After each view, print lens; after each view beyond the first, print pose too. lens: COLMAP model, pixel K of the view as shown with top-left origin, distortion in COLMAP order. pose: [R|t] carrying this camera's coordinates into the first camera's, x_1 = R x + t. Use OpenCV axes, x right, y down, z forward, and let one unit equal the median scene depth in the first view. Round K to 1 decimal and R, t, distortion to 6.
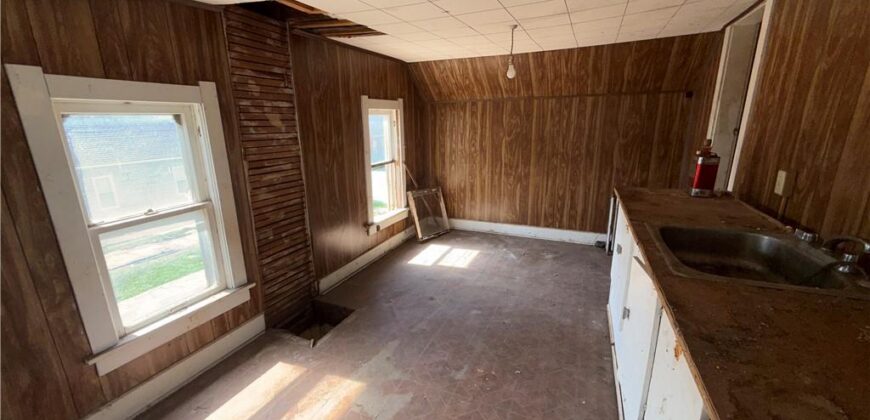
lens RADIAL K [[345.9, 0, 433.2], [0, 345.9, 208.2], [0, 0, 1]] dist [-0.000149, -0.000140]
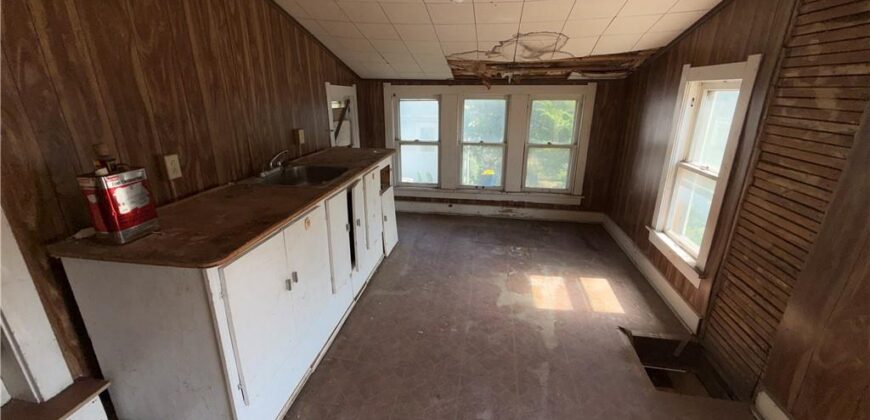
lens RADIAL K [[345.9, 0, 434.8], [0, 345.9, 208.7], [0, 0, 1]] dist [-0.000149, -0.000140]
pose [[-0.966088, 0.090525, -0.241824, 0.382469], [-0.056854, 0.838974, 0.541194, -0.402314], [0.251875, 0.536590, -0.805376, 1.495760]]
